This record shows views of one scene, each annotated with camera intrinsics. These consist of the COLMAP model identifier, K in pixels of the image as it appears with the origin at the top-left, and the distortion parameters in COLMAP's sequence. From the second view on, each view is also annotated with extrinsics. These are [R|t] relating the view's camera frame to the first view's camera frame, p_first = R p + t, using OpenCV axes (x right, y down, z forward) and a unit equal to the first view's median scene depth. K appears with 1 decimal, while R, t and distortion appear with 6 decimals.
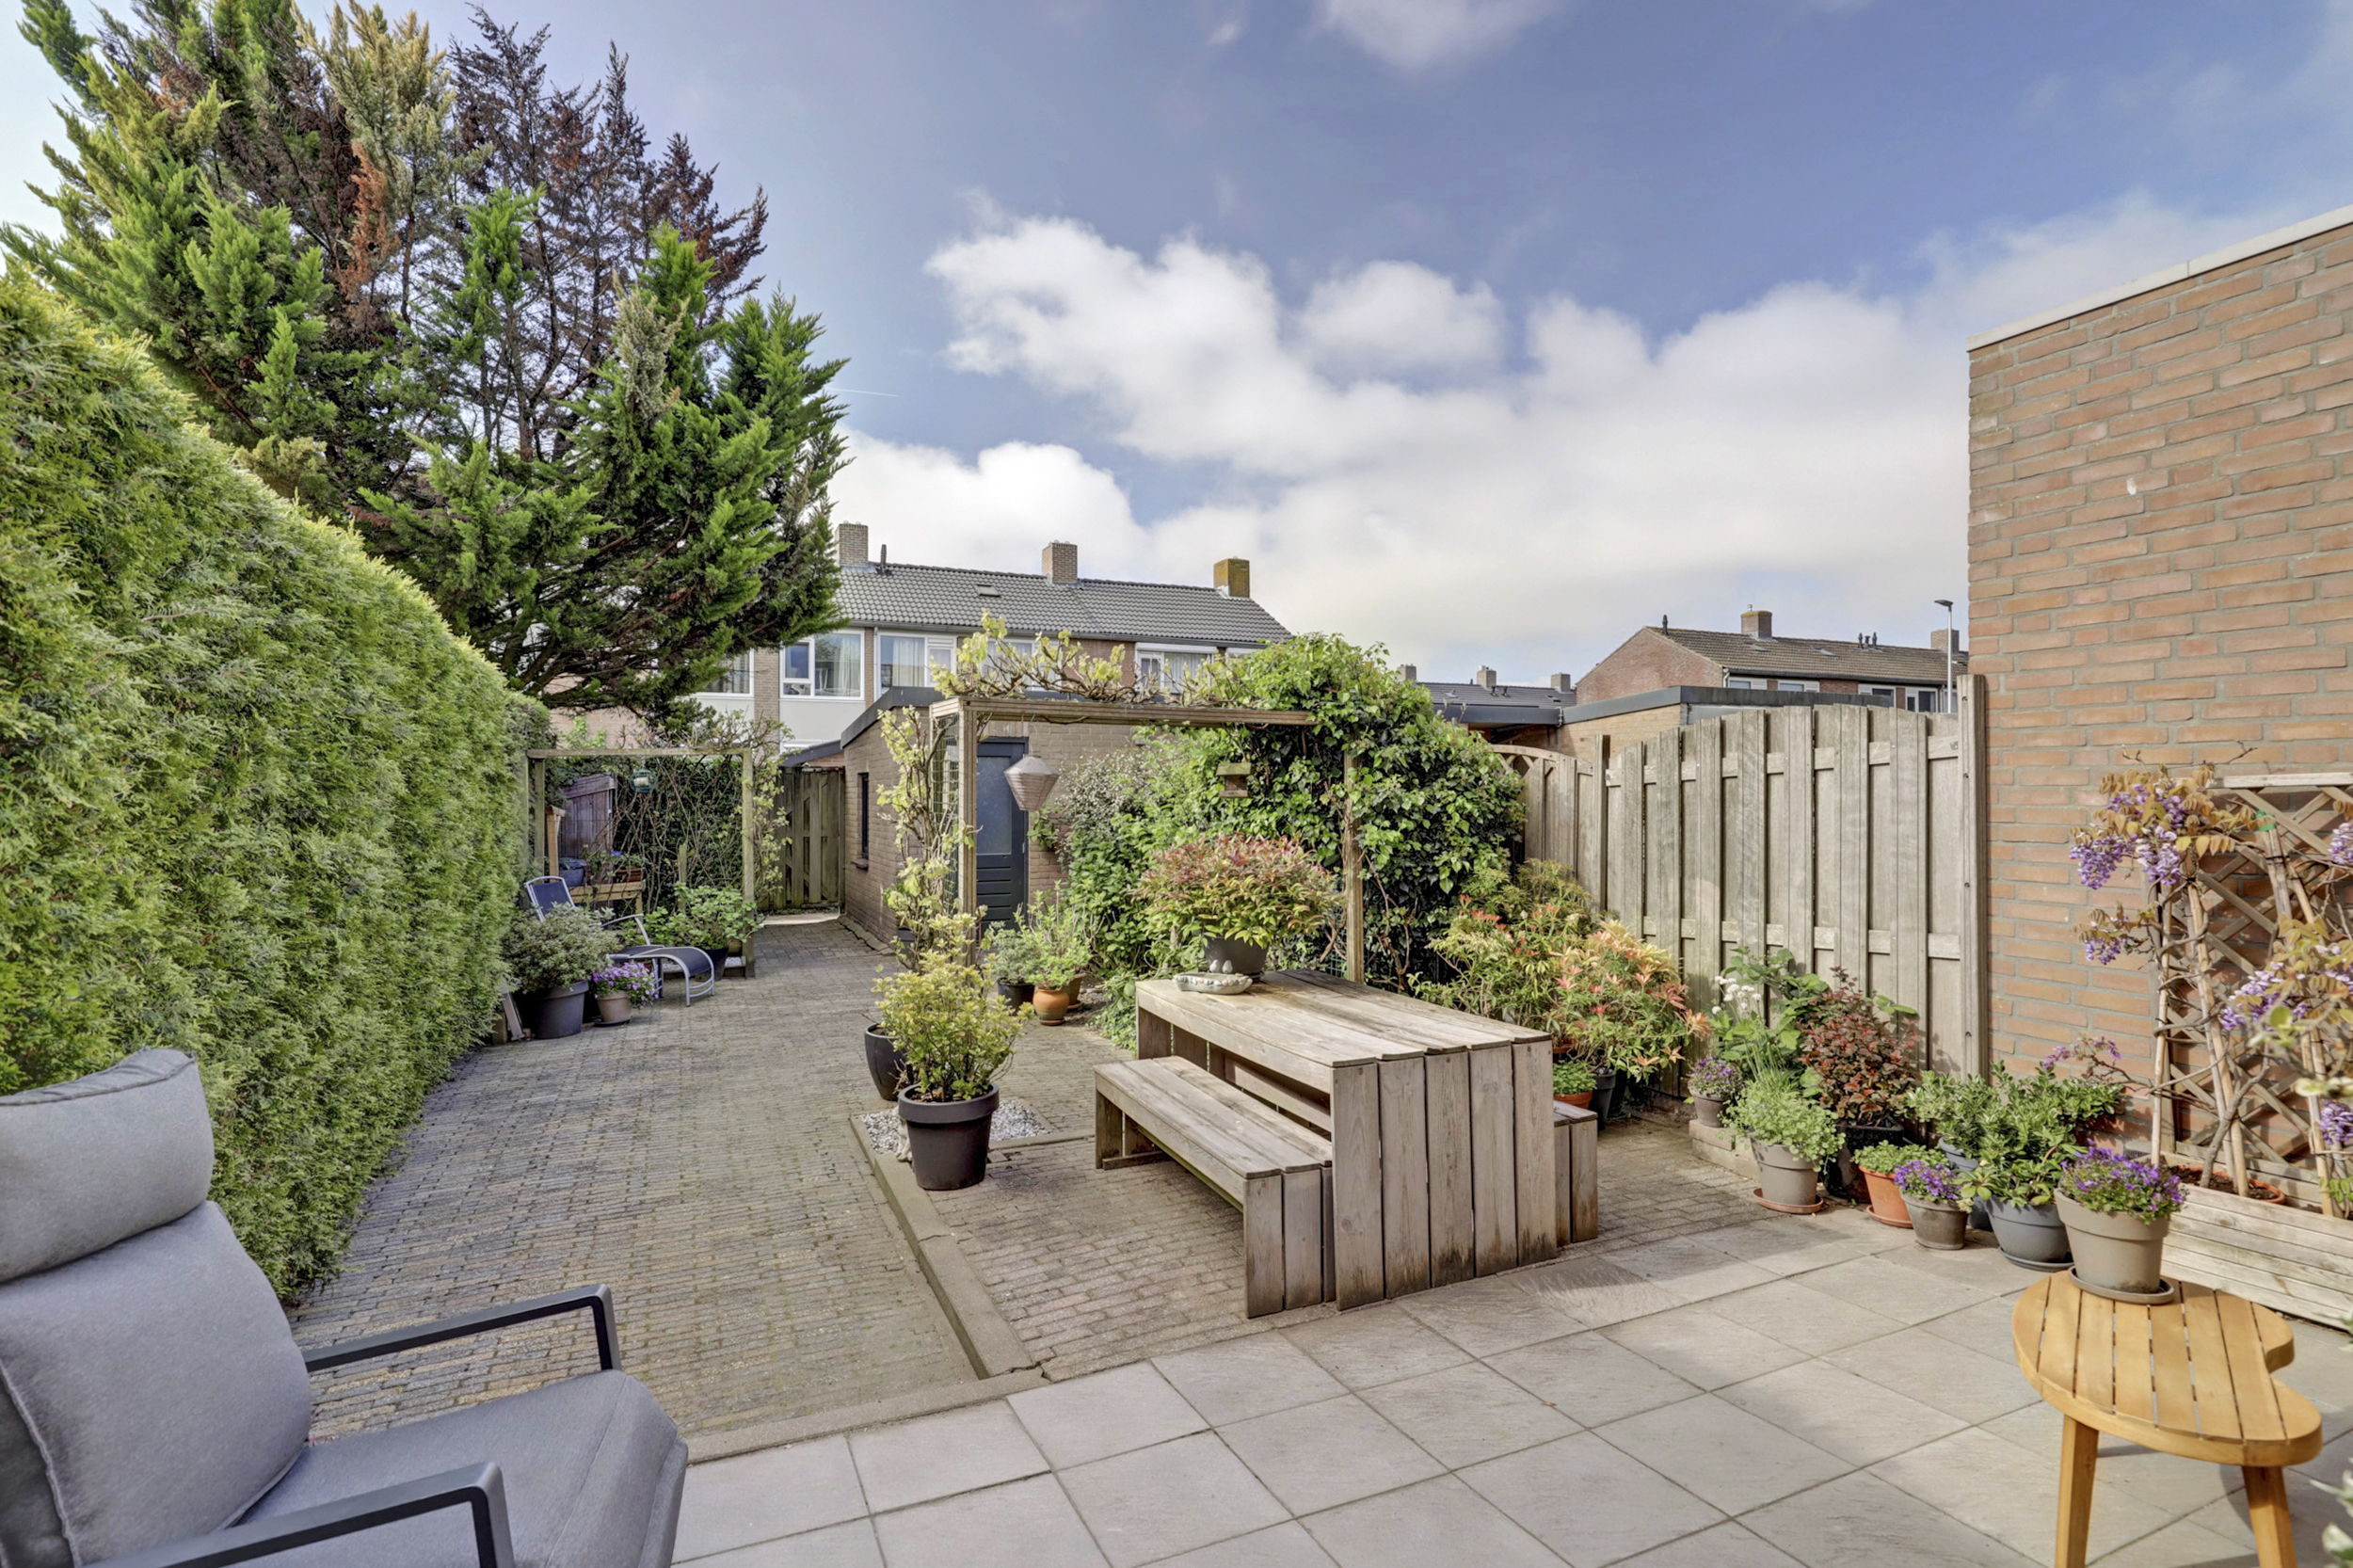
lens RADIAL K [[1139.9, 0, 1180.8], [0, 1139.9, 808.8], [0, 0, 1]] dist [0.000319, -0.000173]
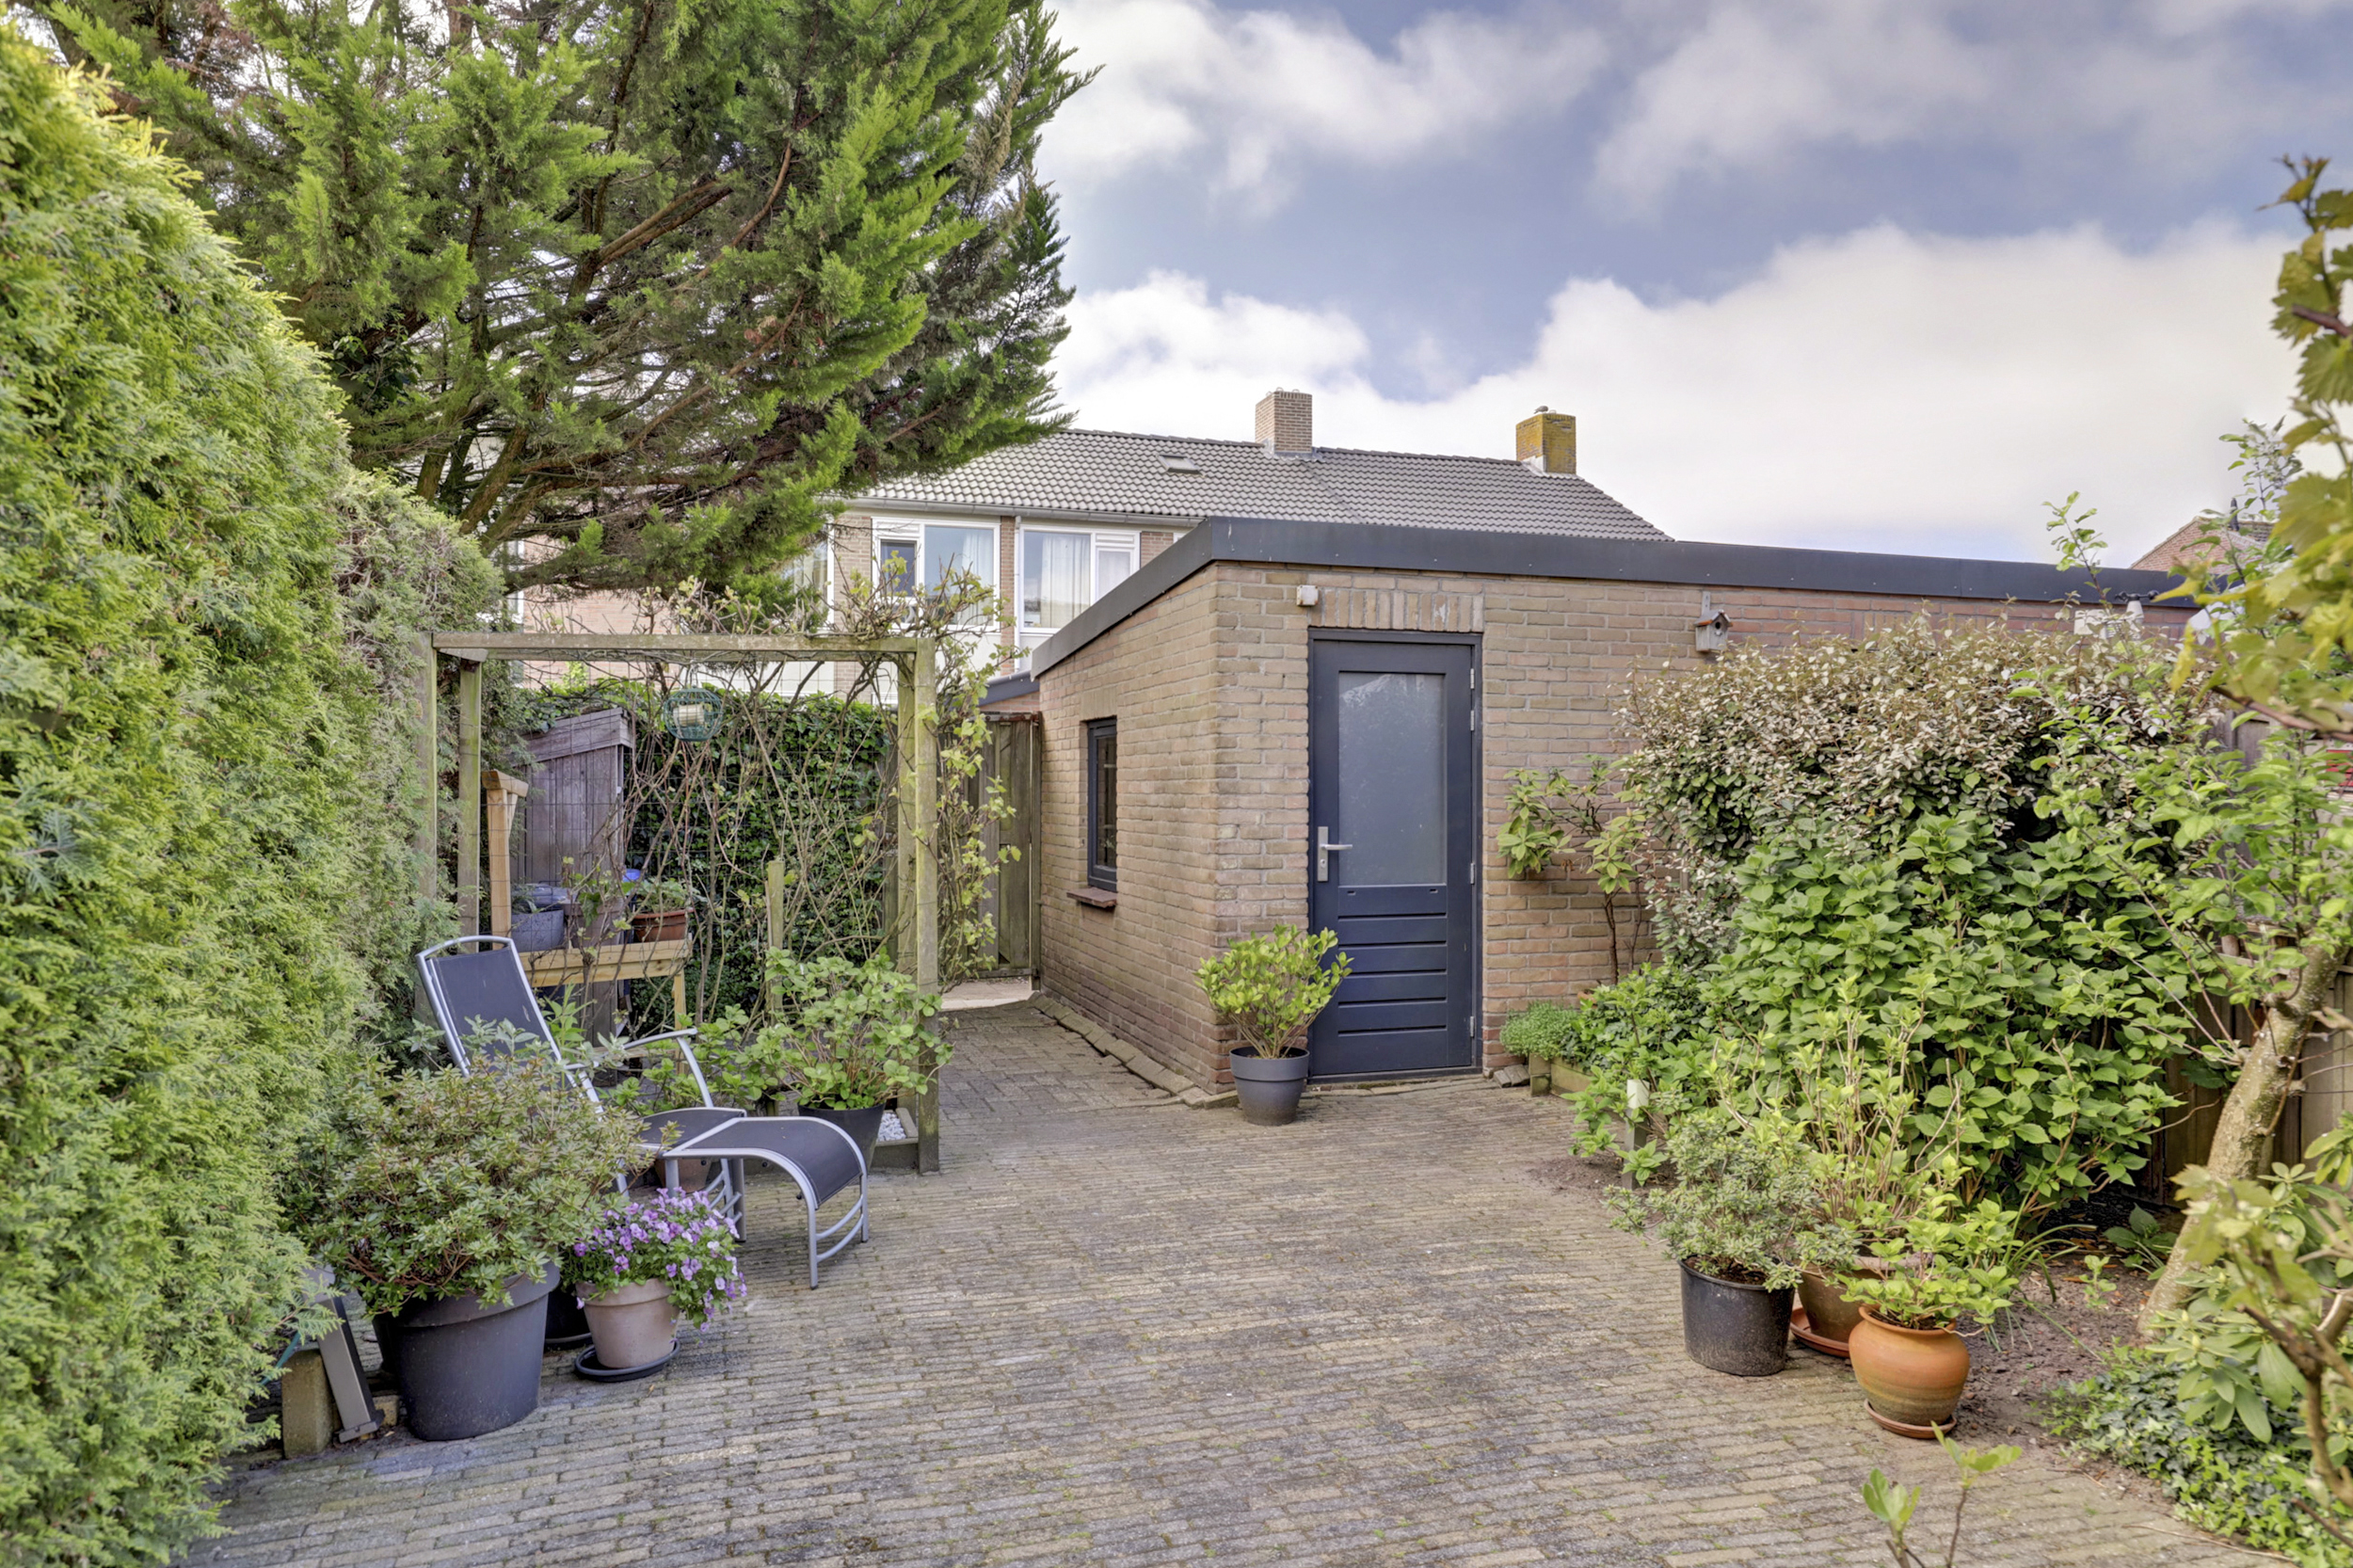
lens RADIAL K [[1484.5, 0, 1180.5], [0, 1484.5, 804.0], [0, 0, 1]] dist [0.002098, -0.000110]
pose [[0.994838, 0.005384, -0.101329, -0.215653], [-0.005743, 0.999978, -0.003245, 0.010339], [0.101309, 0.003810, 0.994848, 0.427831]]
